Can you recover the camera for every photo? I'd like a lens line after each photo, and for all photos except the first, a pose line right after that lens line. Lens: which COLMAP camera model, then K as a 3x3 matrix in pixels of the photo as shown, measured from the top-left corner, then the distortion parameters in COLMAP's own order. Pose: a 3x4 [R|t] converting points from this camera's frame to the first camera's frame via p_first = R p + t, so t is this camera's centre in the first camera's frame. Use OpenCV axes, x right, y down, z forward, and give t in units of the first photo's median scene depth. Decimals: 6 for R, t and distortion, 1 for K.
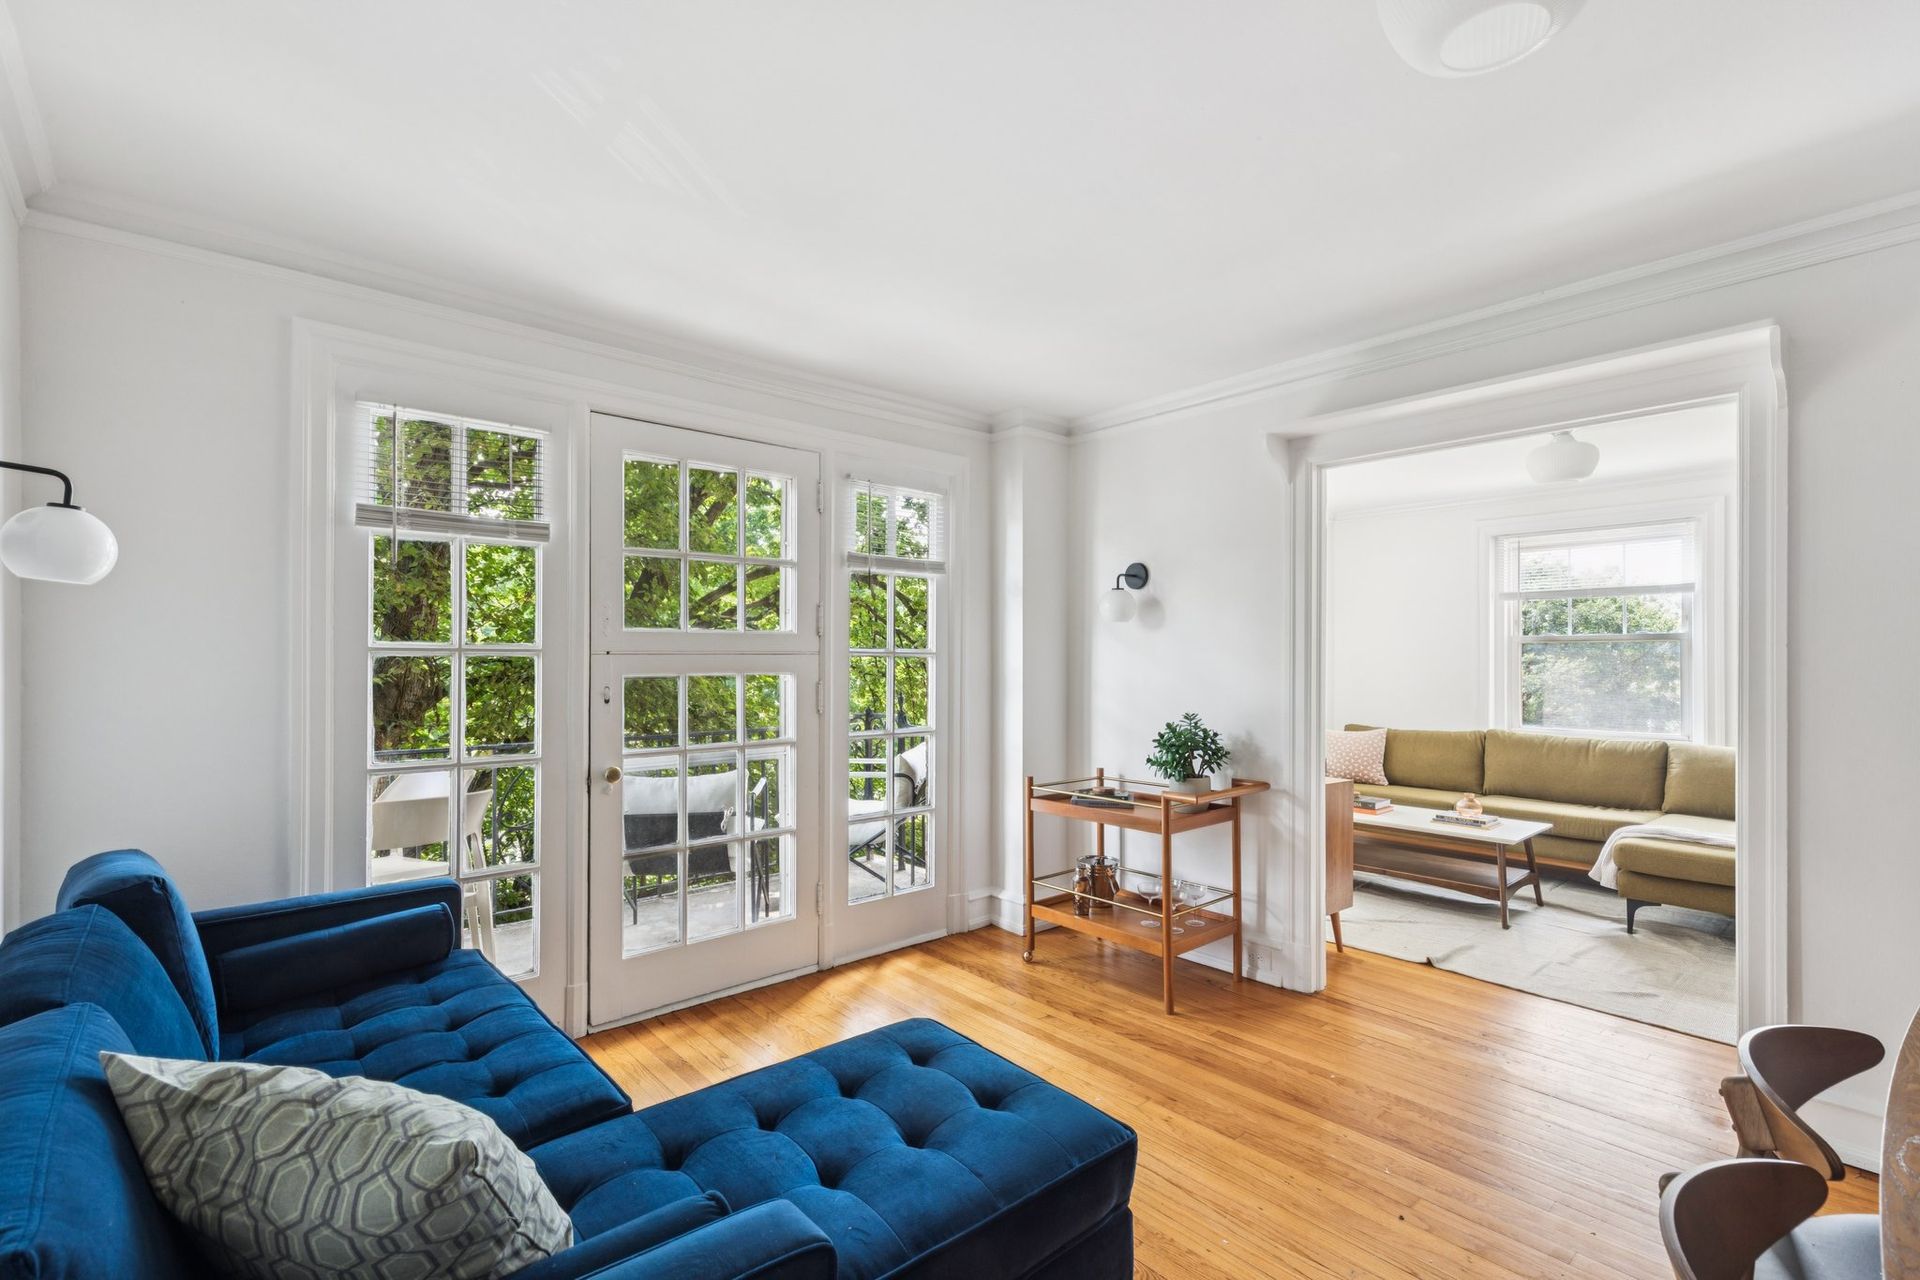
lens RADIAL K [[900.0, 0, 964.8], [0, 900.0, 650.3], [0, 0, 1]] dist [-0.000058, -0.000549]
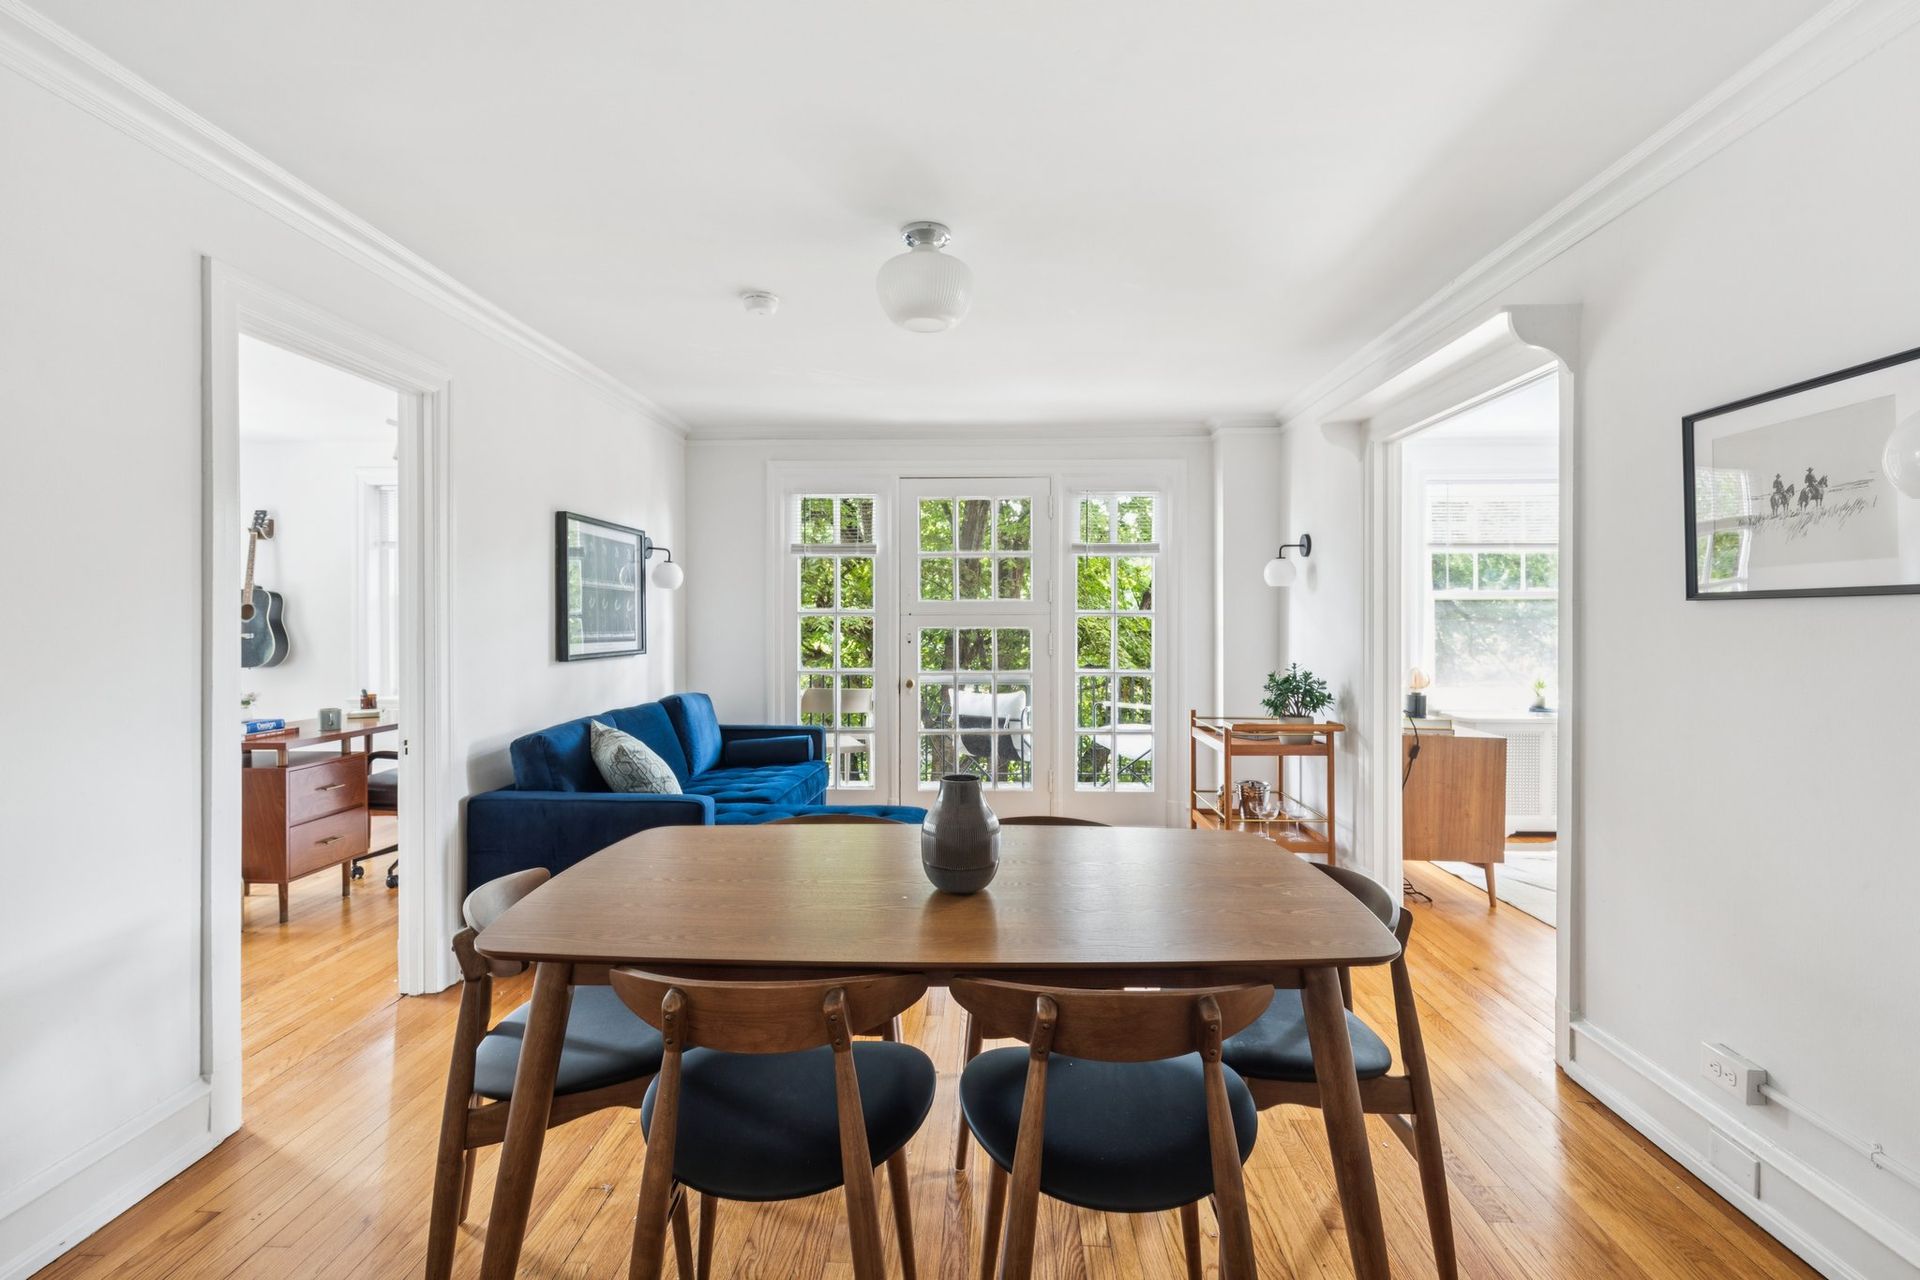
lens RADIAL K [[900.0, 0, 964.8], [0, 900.0, 650.3], [0, 0, 1]] dist [-0.000058, -0.000549]
pose [[0.708577, 0.018014, -0.705404, 0.781344], [0.006758, 0.999455, 0.032311, 0.013598], [0.705601, -0.027662, 0.708069, -0.143562]]
